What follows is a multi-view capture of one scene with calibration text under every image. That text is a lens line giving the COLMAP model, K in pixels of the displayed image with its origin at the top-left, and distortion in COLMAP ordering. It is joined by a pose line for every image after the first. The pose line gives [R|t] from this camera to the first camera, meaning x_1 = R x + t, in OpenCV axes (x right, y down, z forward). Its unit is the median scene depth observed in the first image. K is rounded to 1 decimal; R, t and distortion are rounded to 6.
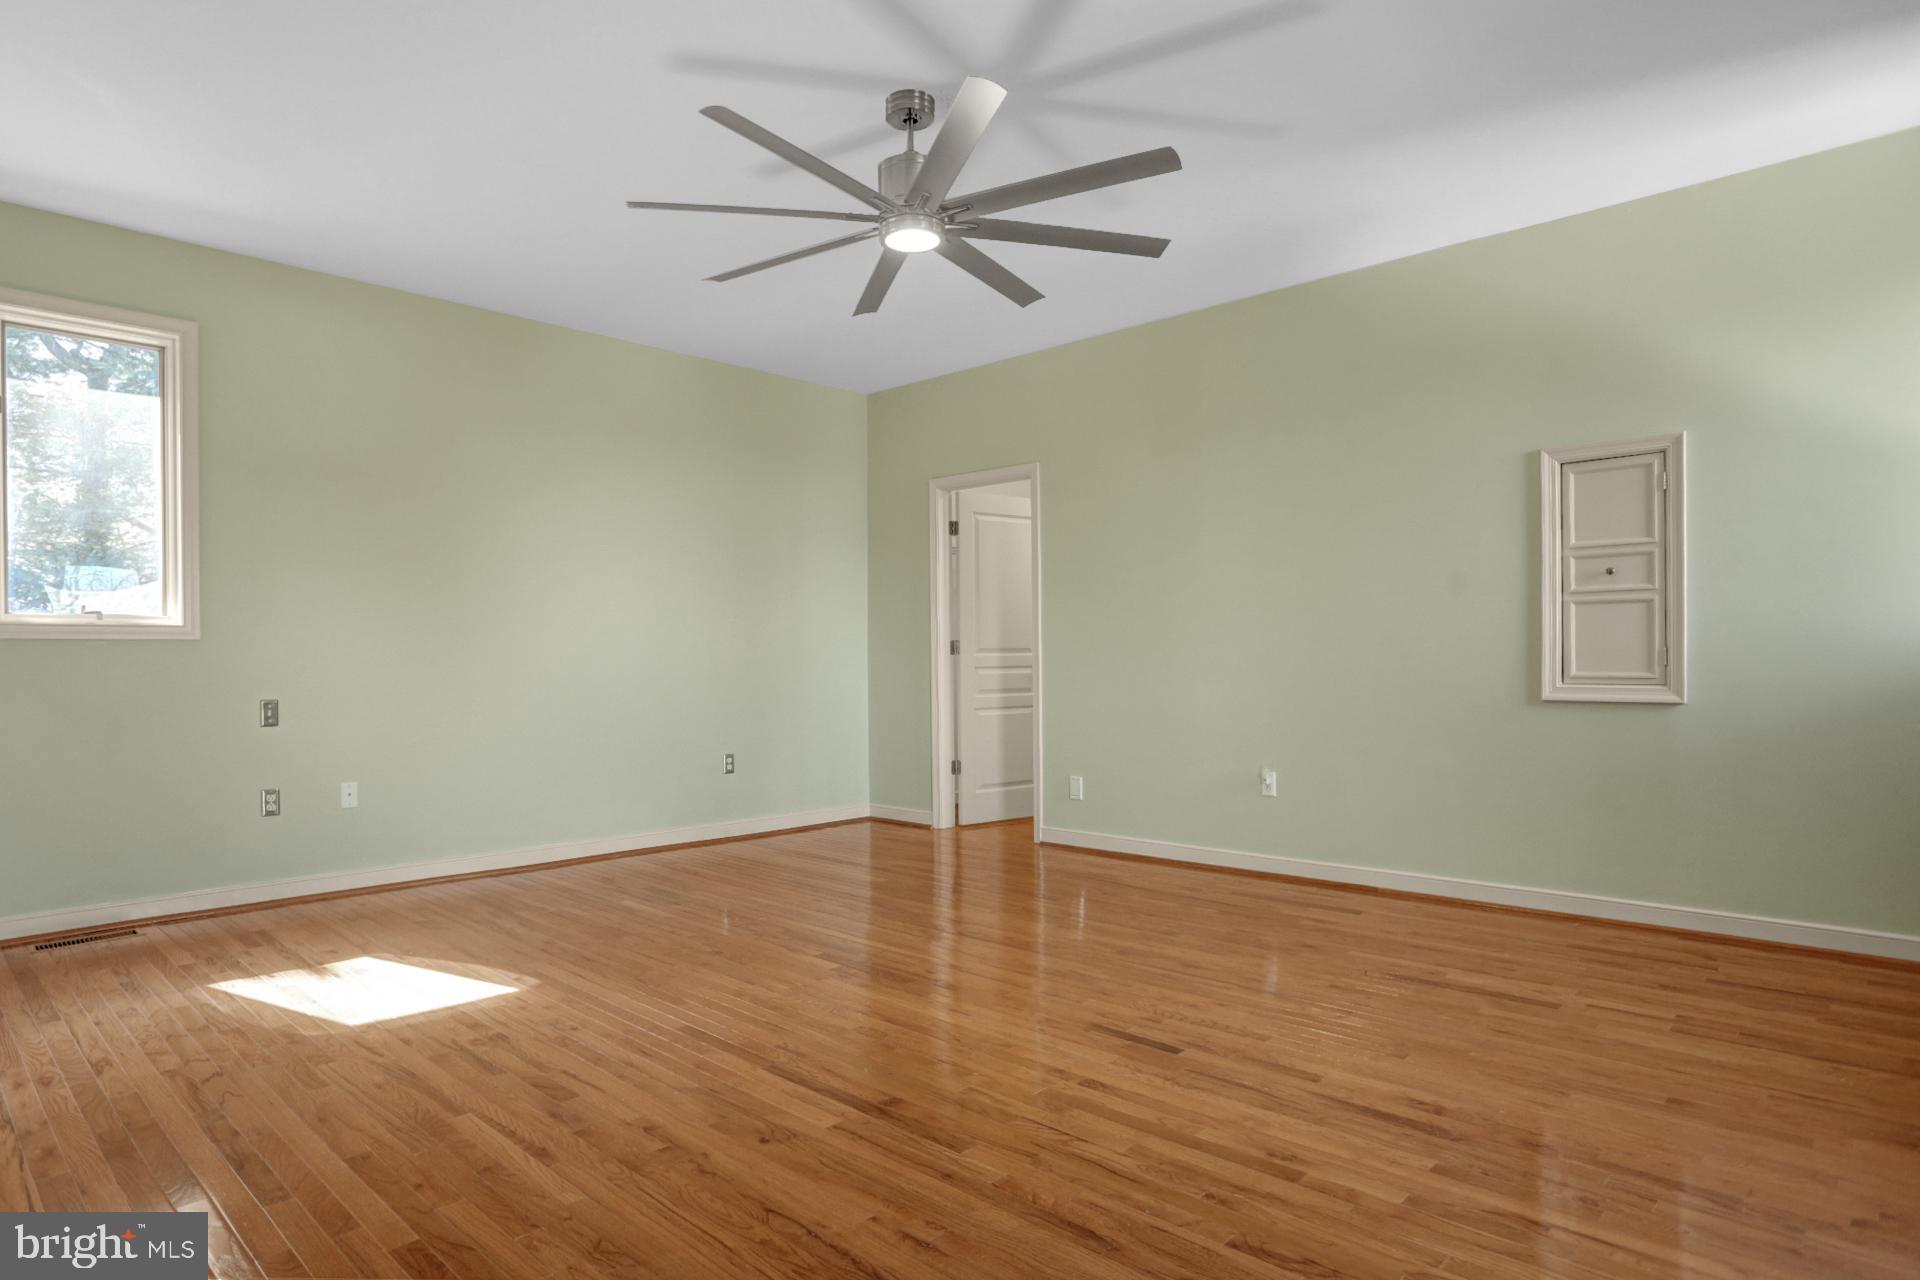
lens RADIAL K [[1049.0, 0, 955.0], [0, 1049.0, 672.3], [0, 0, 1]] dist [-0.020950, 0.000262]
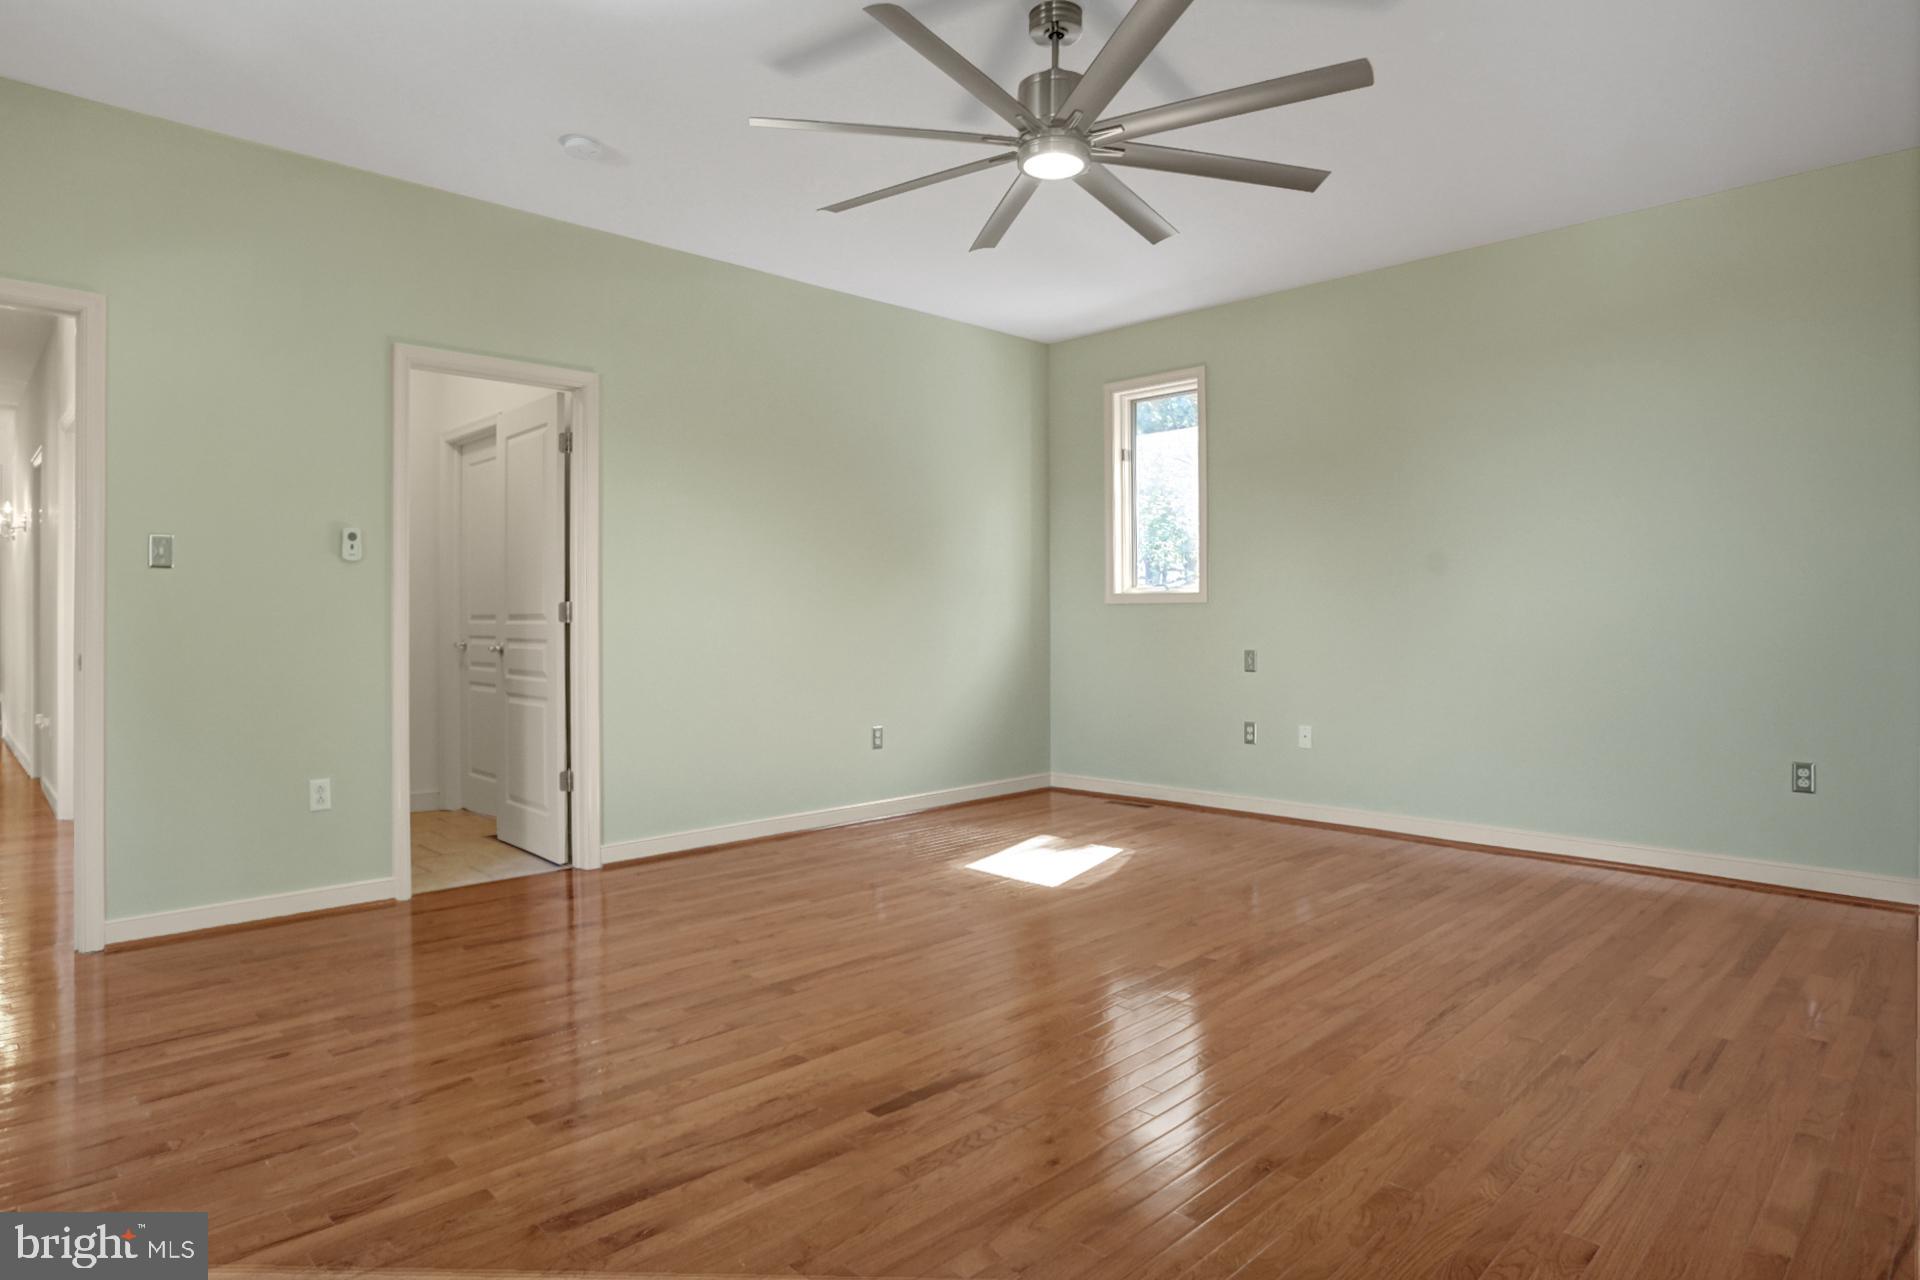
lens RADIAL K [[1095.5, 0, 956.6], [0, 1095.5, 617.2], [0, 0, 1]] dist [-0.073355, -0.000289]
pose [[-0.015110, 0.001862, -0.999884, 1.017820], [-0.018283, 0.999831, 0.002139, -0.014429], [0.999719, 0.018314, -0.015074, 1.057339]]
